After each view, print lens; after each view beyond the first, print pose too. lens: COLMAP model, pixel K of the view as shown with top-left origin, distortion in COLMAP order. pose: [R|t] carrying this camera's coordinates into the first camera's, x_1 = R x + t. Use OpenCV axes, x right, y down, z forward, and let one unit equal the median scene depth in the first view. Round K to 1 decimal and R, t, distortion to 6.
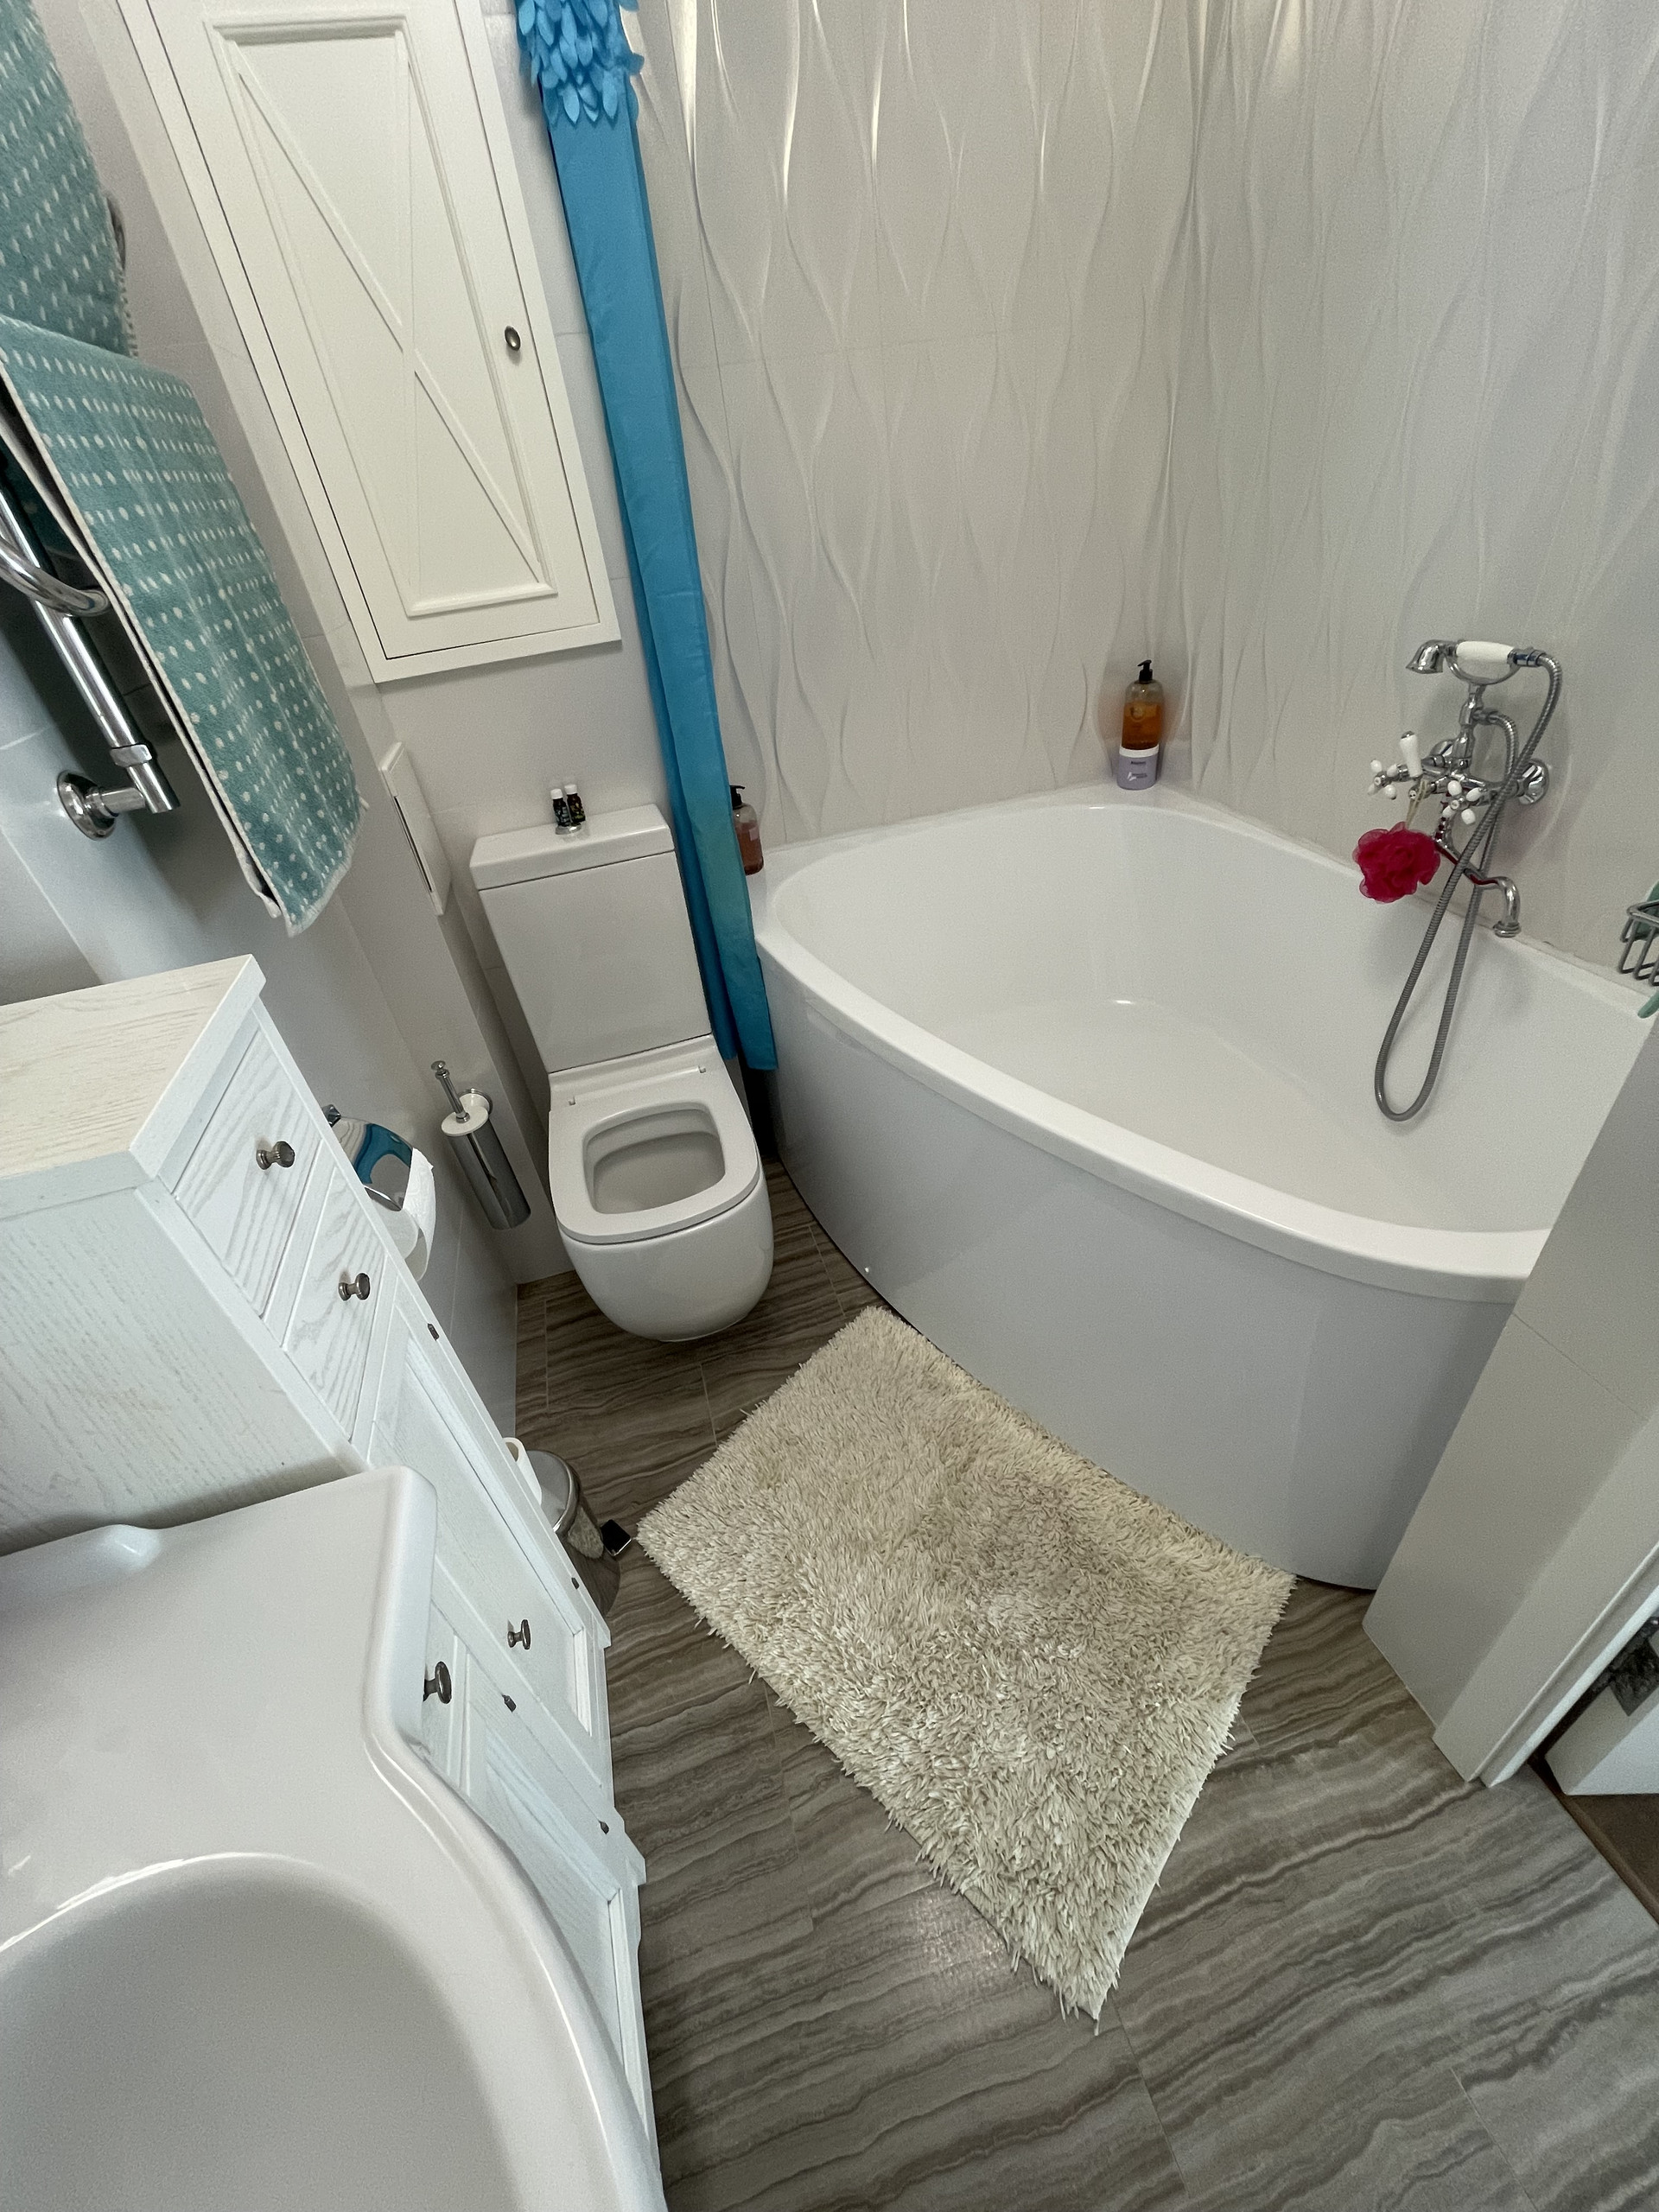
lens RADIAL K [[889.0, 0, 826.1], [0, 889.0, 1111.4], [0, 0, 1]] dist [-0.002559, 0.000489]
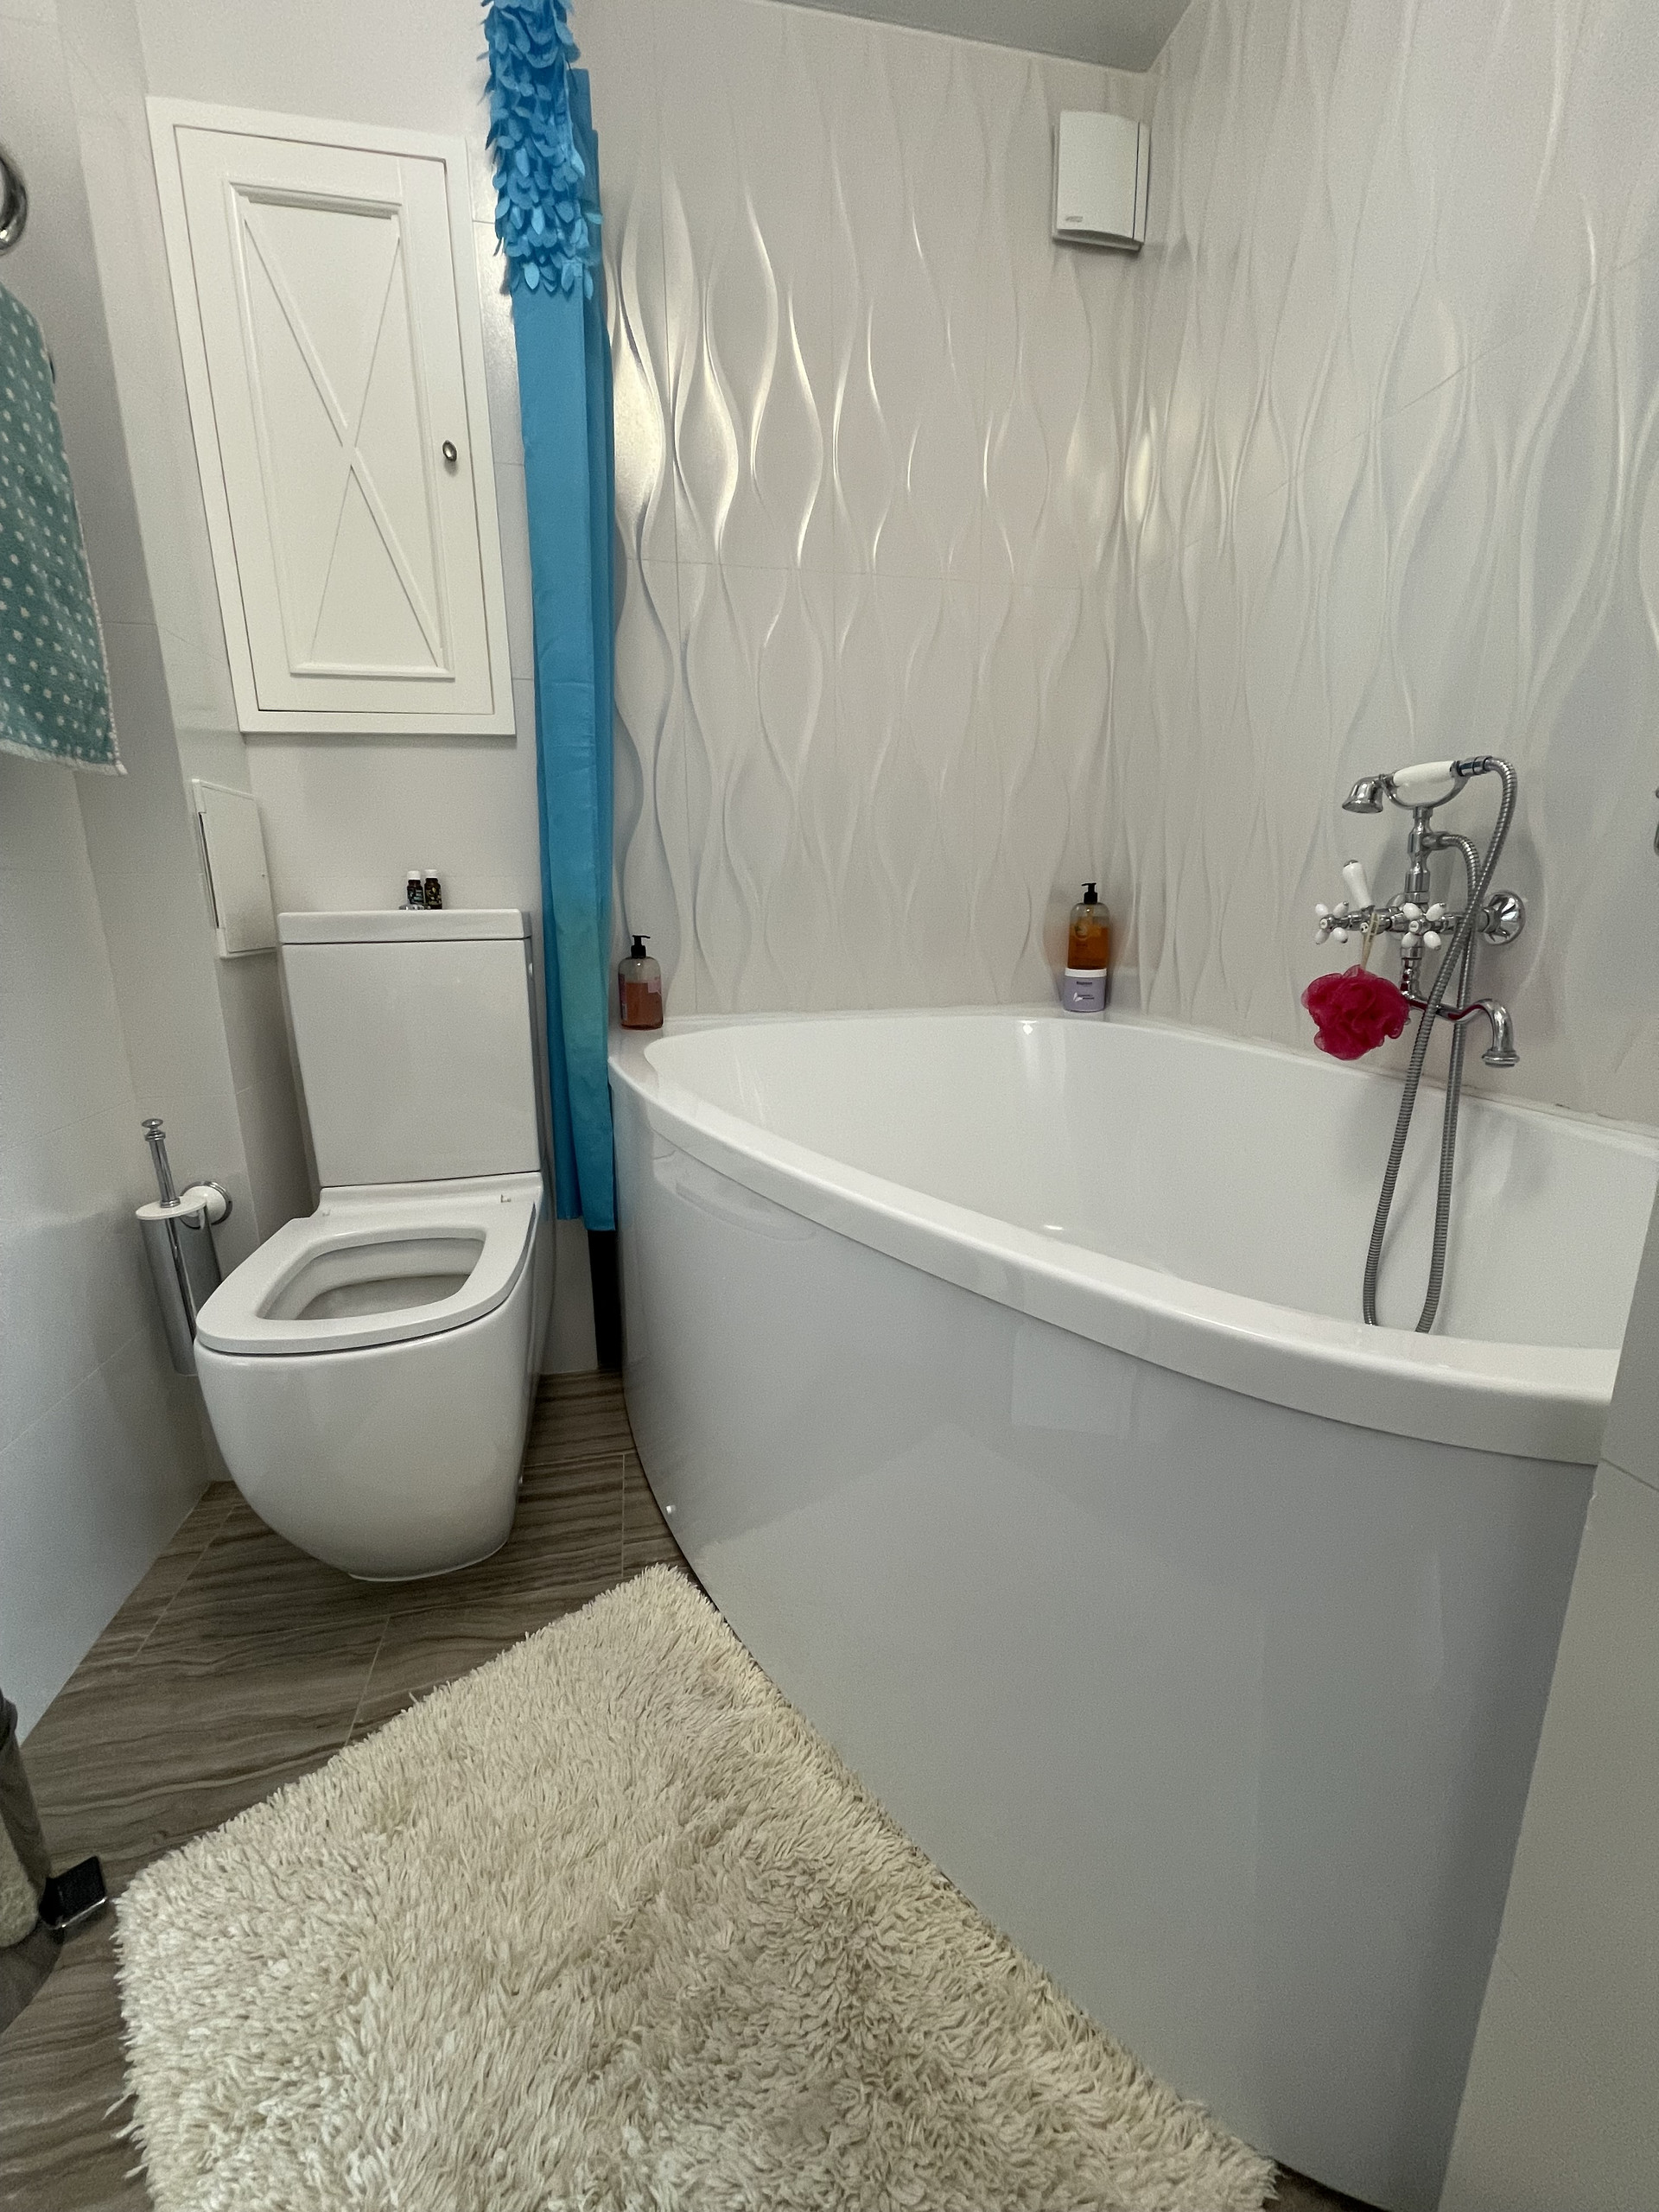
lens RADIAL K [[889.0, 0, 828.4], [0, 889.0, 1116.1], [0, 0, 1]] dist [-0.002559, 0.000489]
pose [[0.992336, 0.117524, -0.038187, 0.207222], [-0.123250, 0.918995, -0.374511, 0.179608], [-0.008920, 0.376347, 0.926436, 0.287588]]
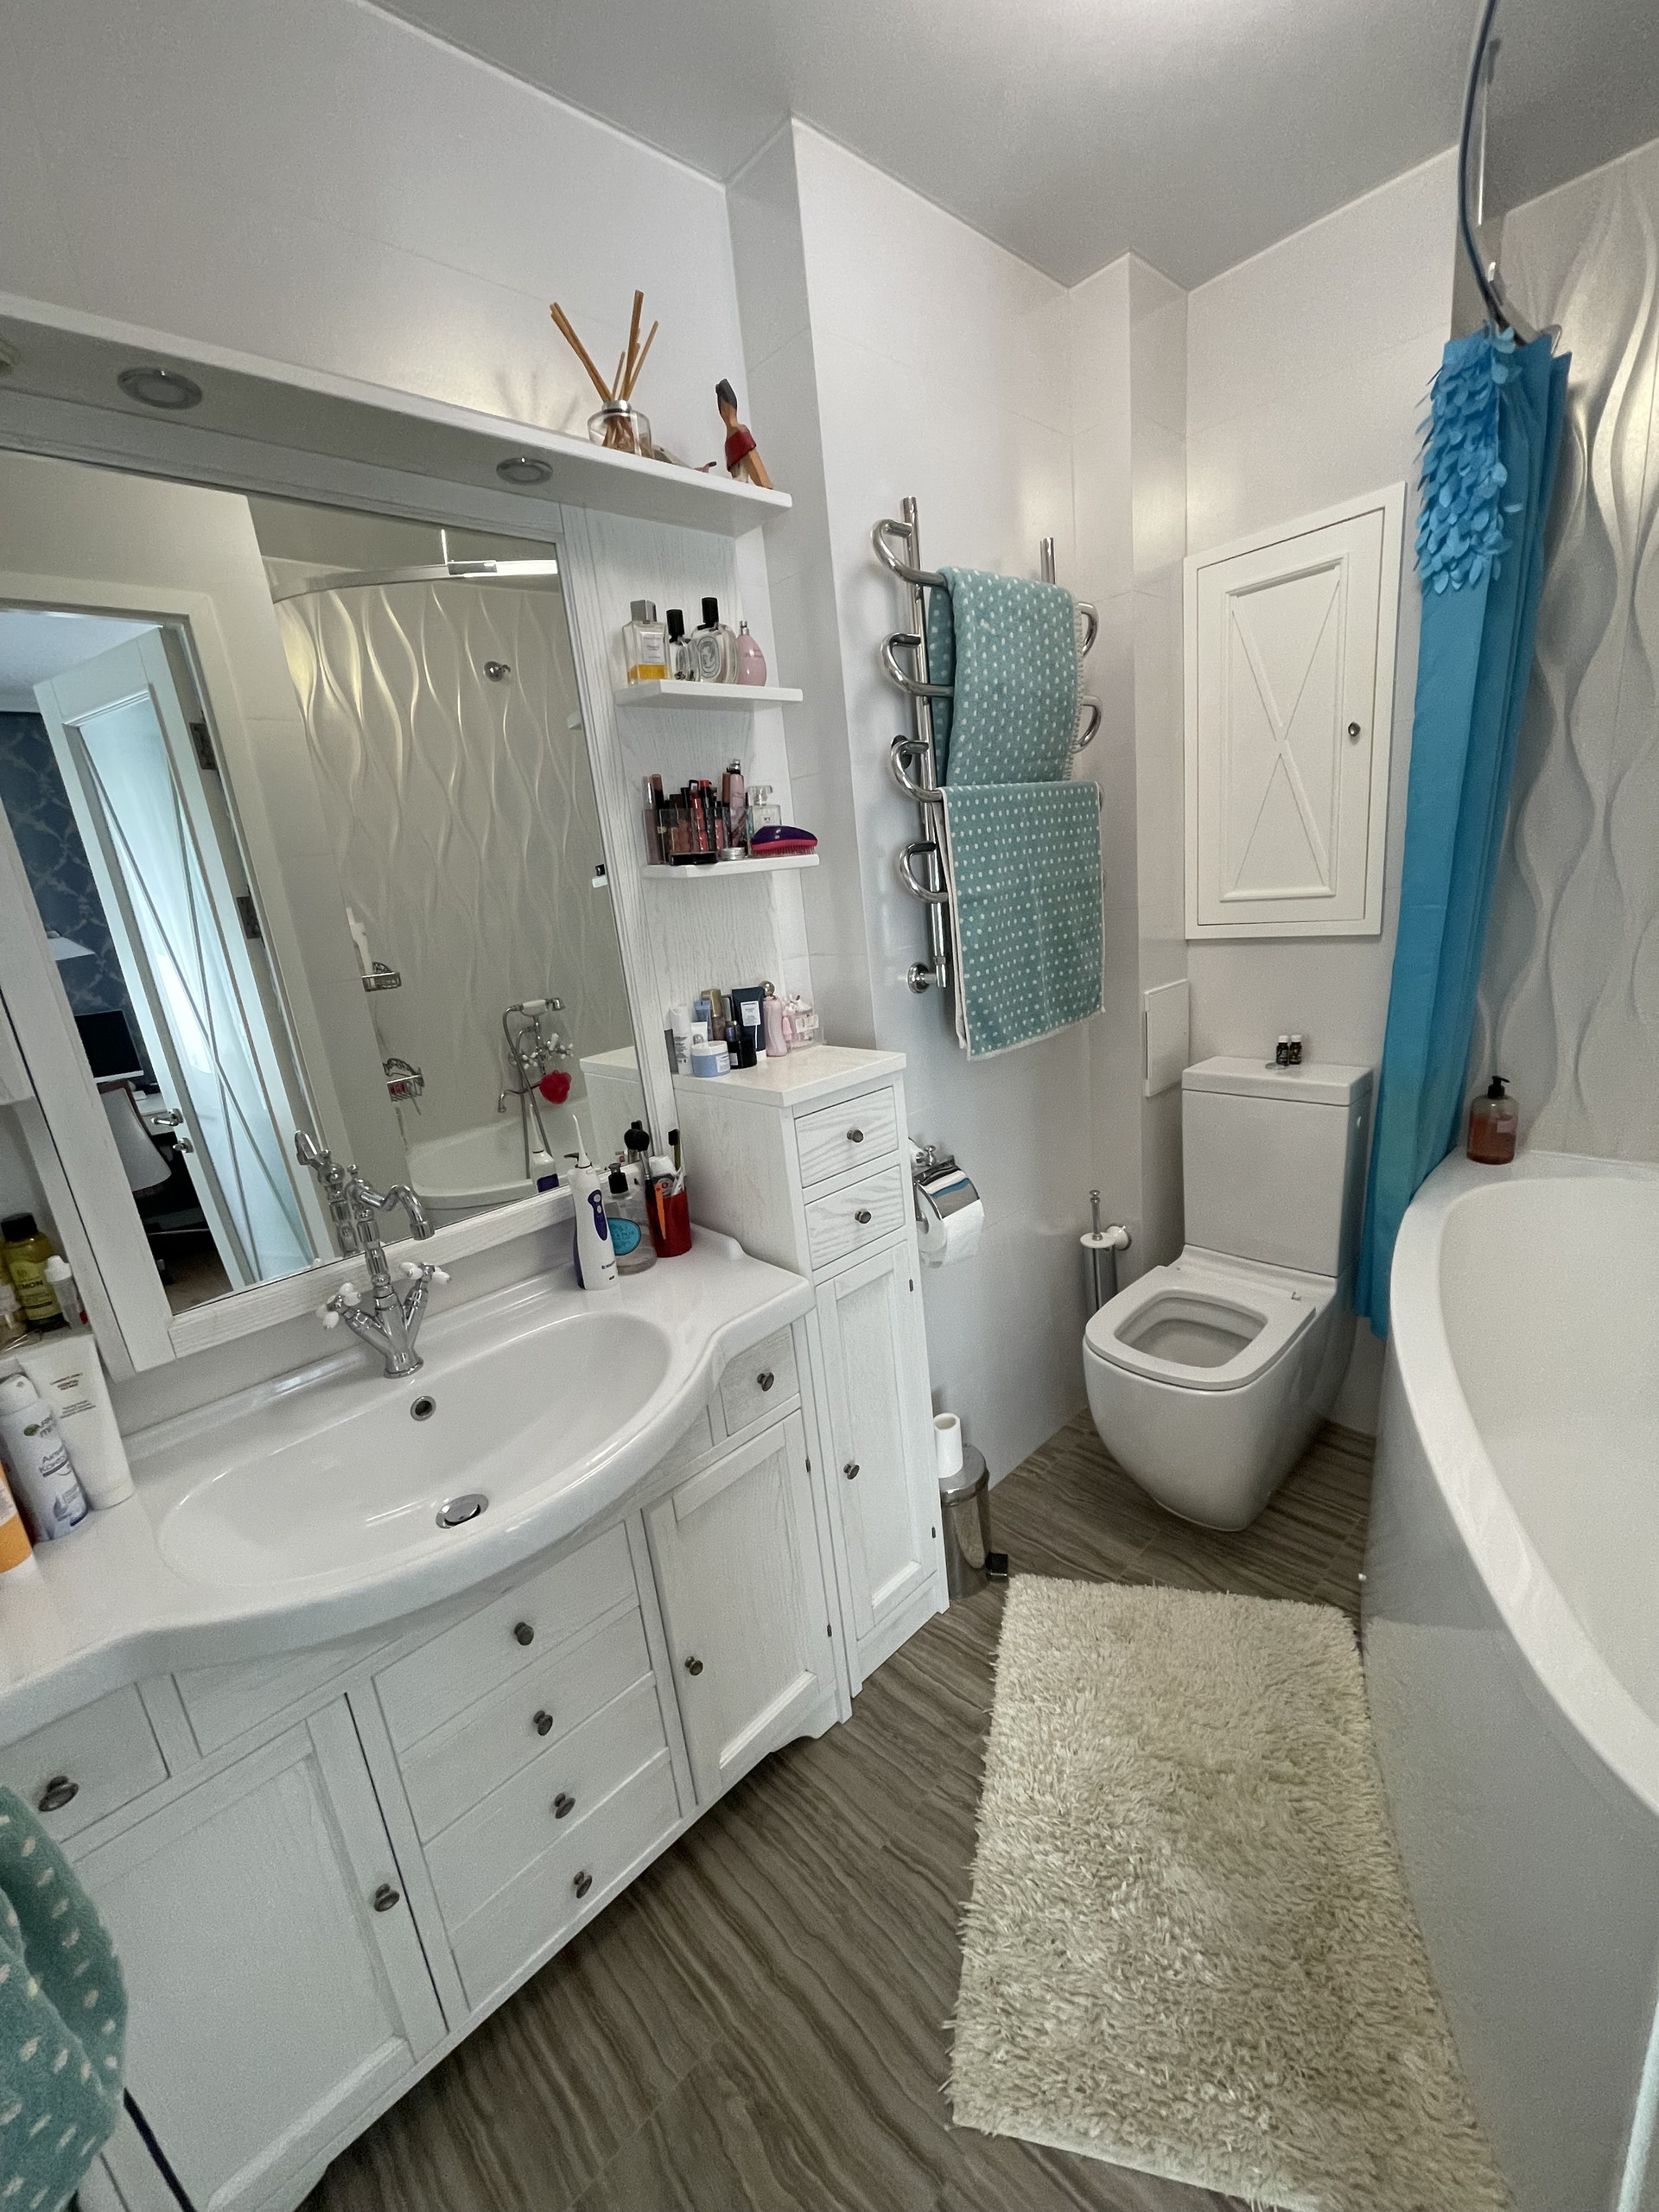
lens RADIAL K [[889.0, 0, 829.5], [0, 889.0, 1114.0], [0, 0, 1]] dist [-0.002559, 0.000489]
pose [[0.467939, 0.295933, -0.832740, 0.525525], [-0.472931, 0.879849, 0.046921, -0.031940], [0.746571, 0.371873, 0.551672, -0.120057]]
